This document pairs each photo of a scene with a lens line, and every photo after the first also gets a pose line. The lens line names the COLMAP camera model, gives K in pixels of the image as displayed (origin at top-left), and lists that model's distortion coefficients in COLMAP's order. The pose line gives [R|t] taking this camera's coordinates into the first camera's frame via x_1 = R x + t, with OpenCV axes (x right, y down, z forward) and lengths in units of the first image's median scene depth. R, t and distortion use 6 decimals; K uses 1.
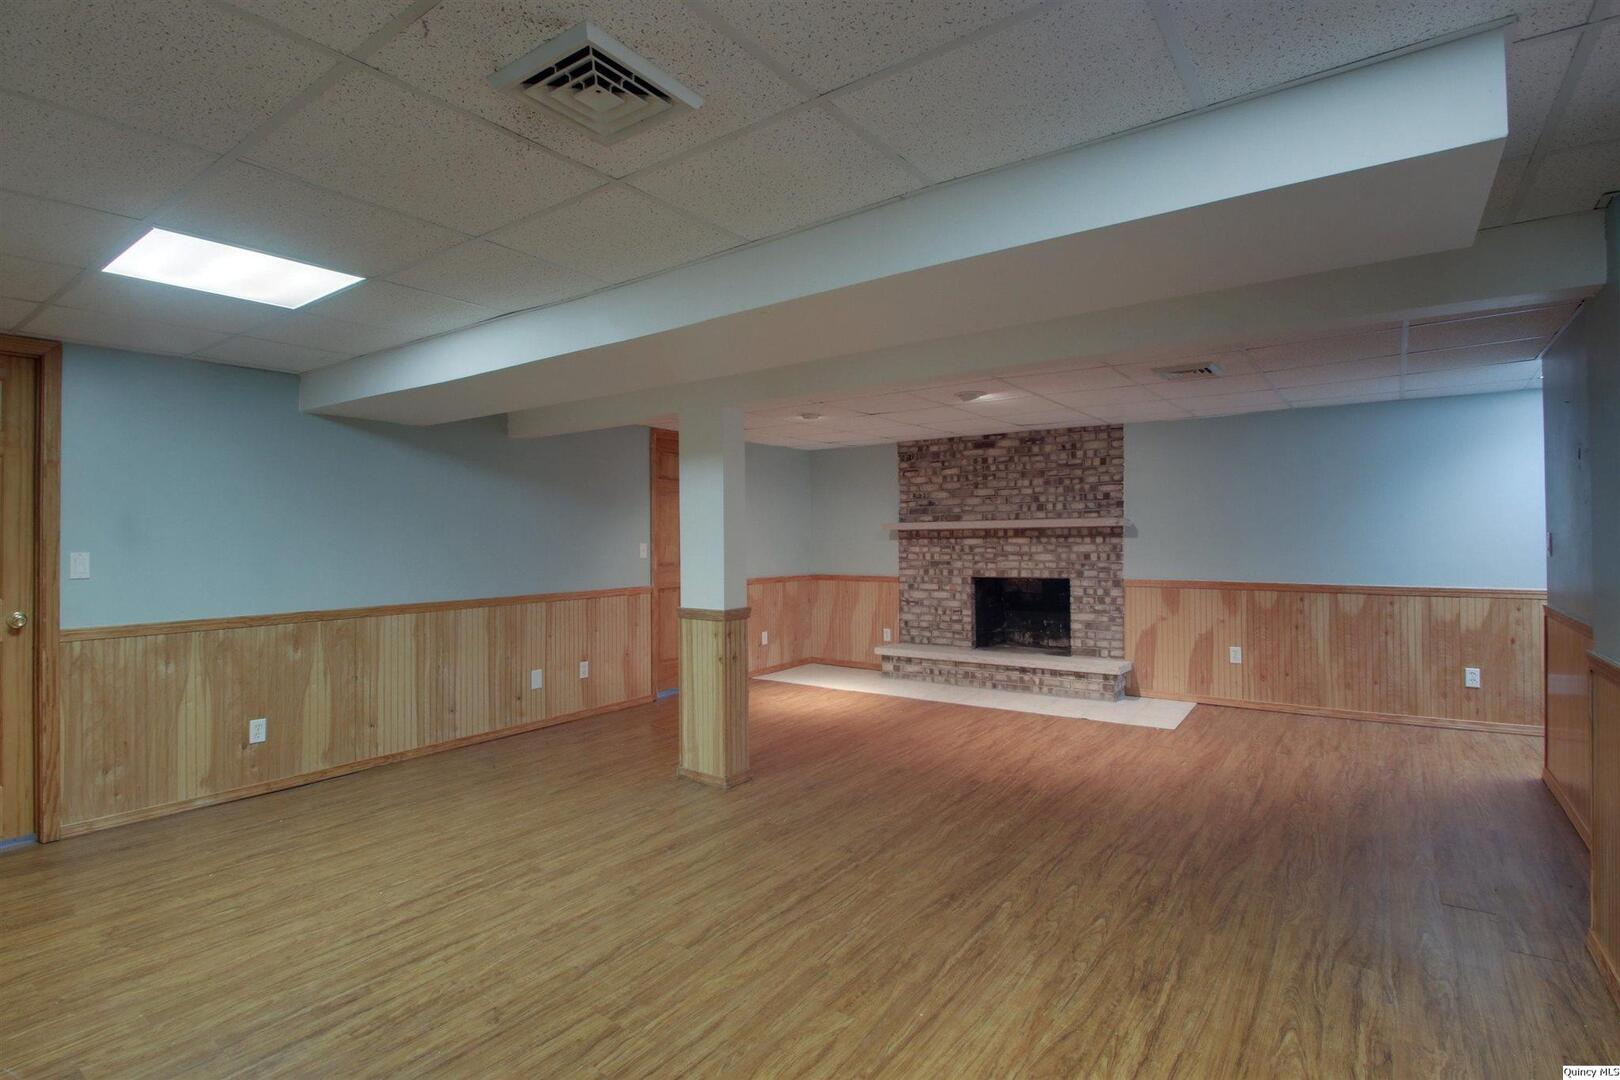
lens RADIAL K [[804.8, 0, 819.2], [0, 804.8, 517.7], [0, 0, 1]] dist [-0.002086, -0.001580]
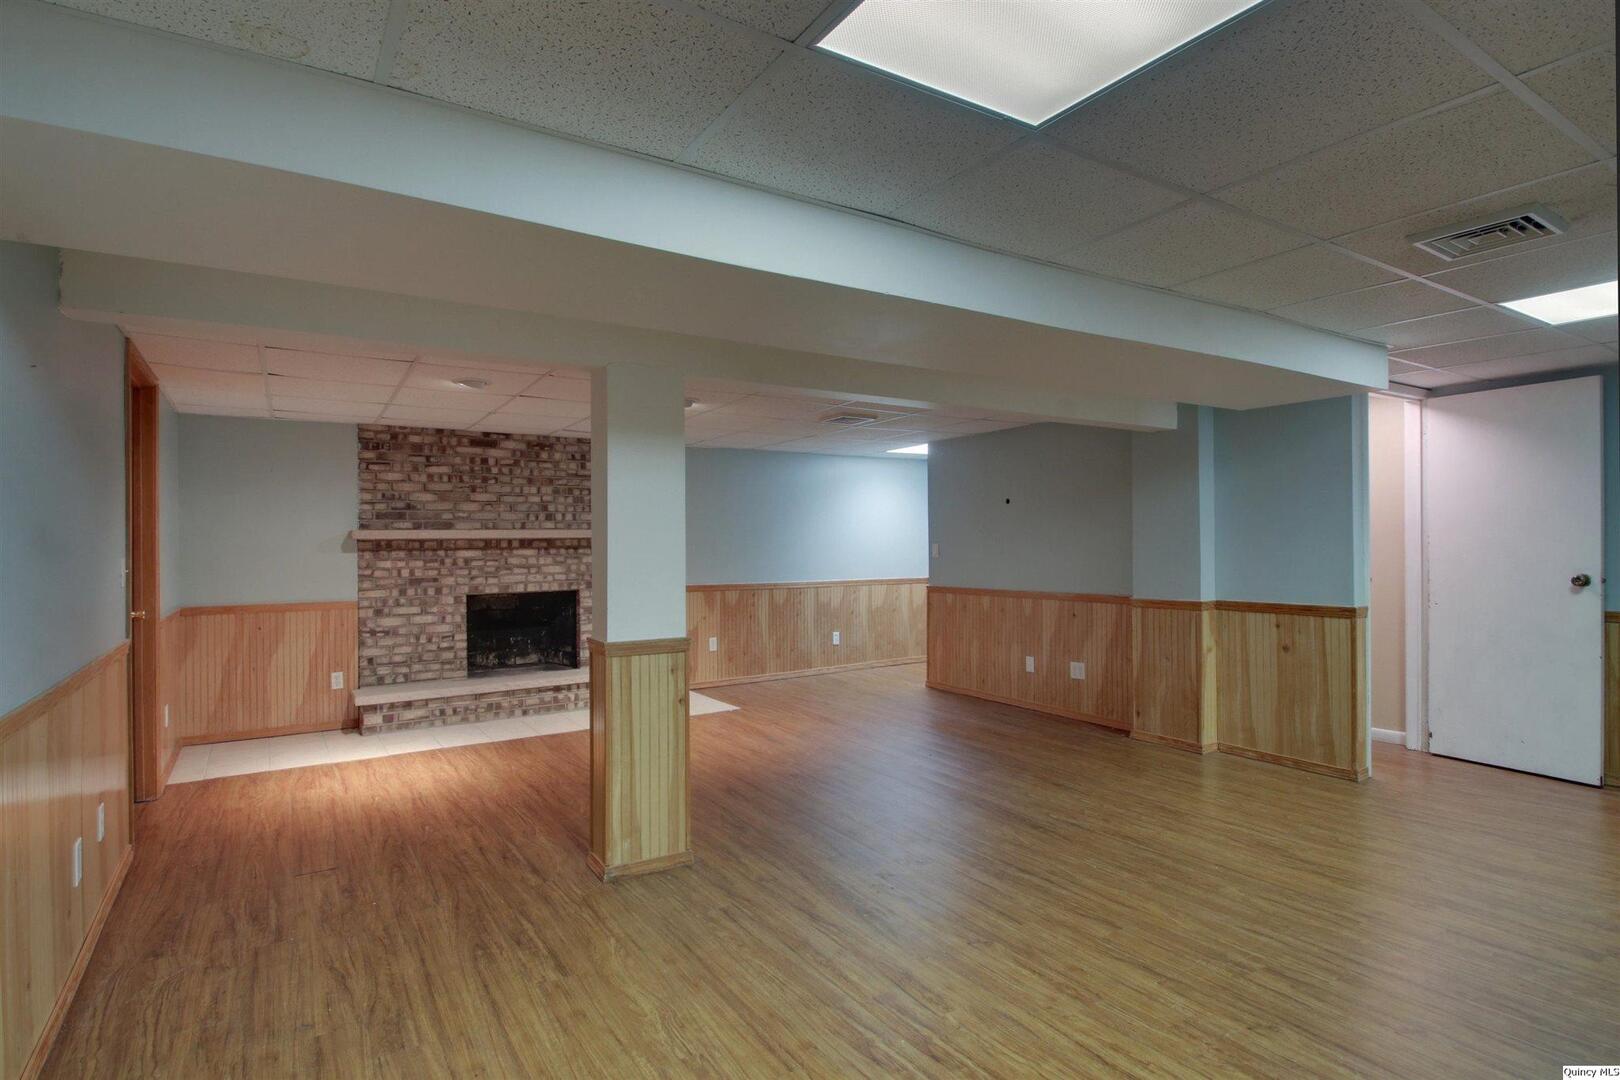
lens RADIAL K [[784.4, 0, 810.0], [0, 784.4, 540.0], [0, 0, 1]] dist [0.011486, -0.016985]
pose [[0.386972, 0.010533, 0.922031, -0.470918], [-0.016894, 0.999848, -0.004332, 0.013285], [-0.921937, -0.013900, 0.387091, 0.361222]]
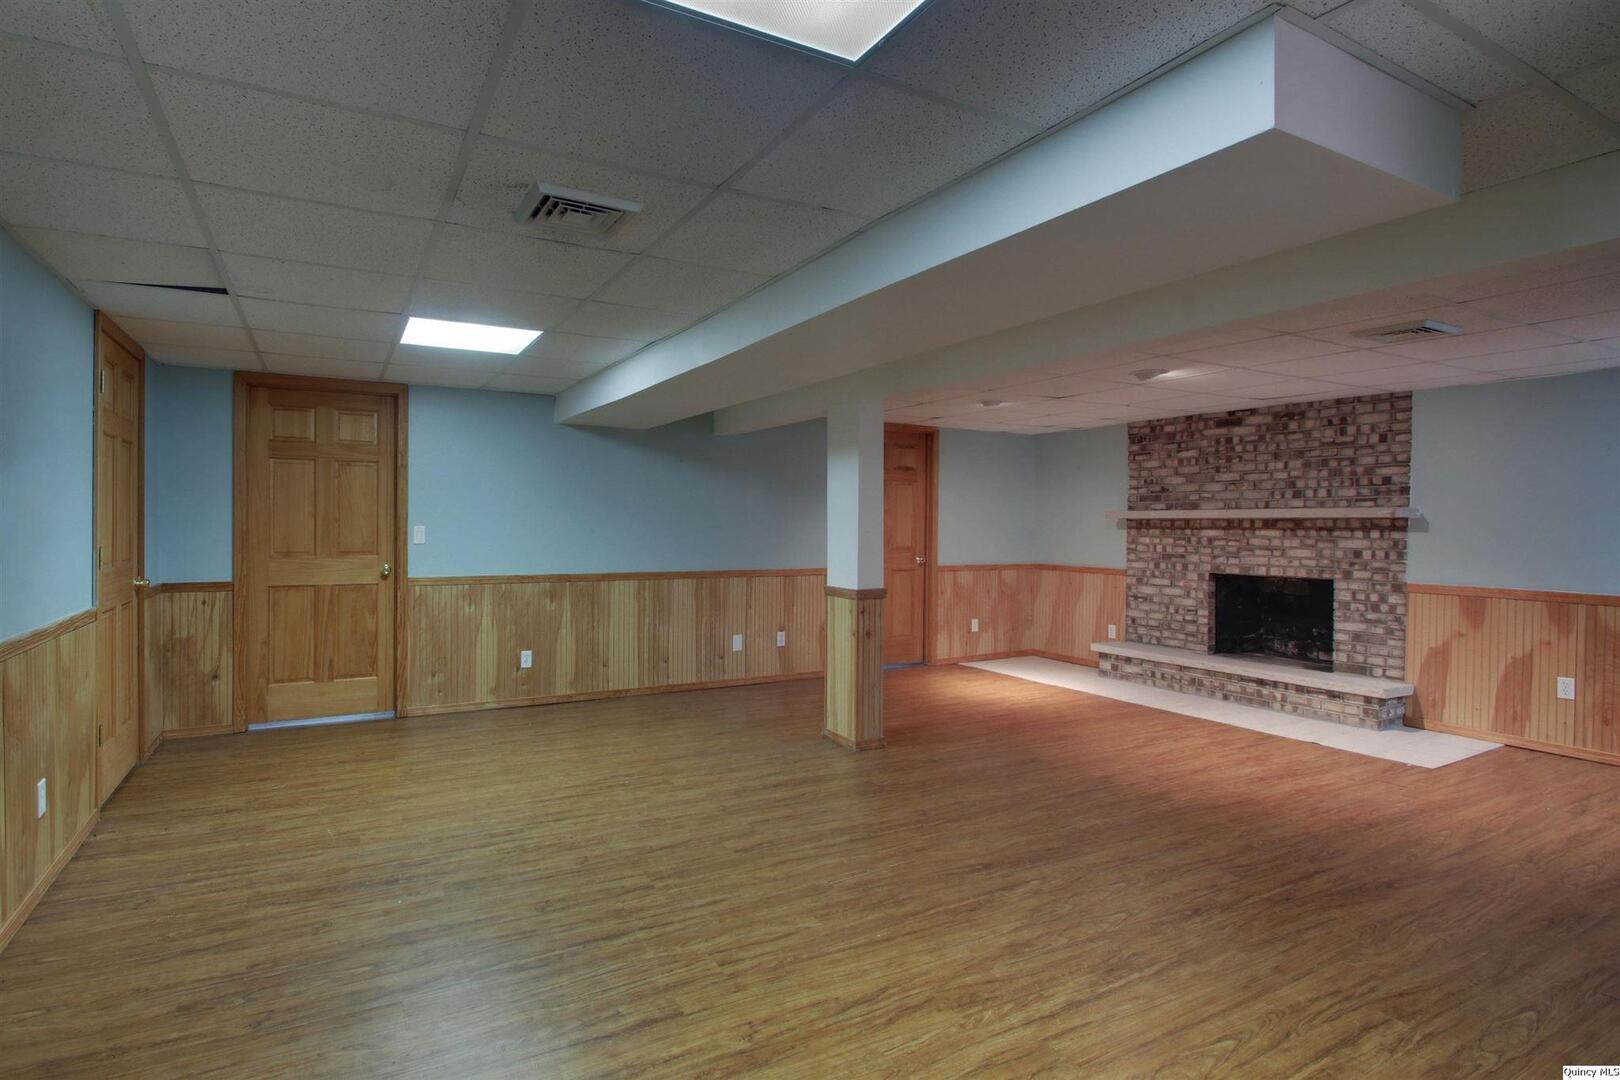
lens RADIAL K [[826.2, 0, 739.1], [0, 826.2, 524.6], [0, 0, 1]] dist [0.013674, -0.018285]
pose [[0.889098, 0.016978, -0.457402, 0.154275], [-0.004537, 0.999590, 0.028283, -0.003090], [0.457695, -0.023071, 0.888810, -0.045880]]
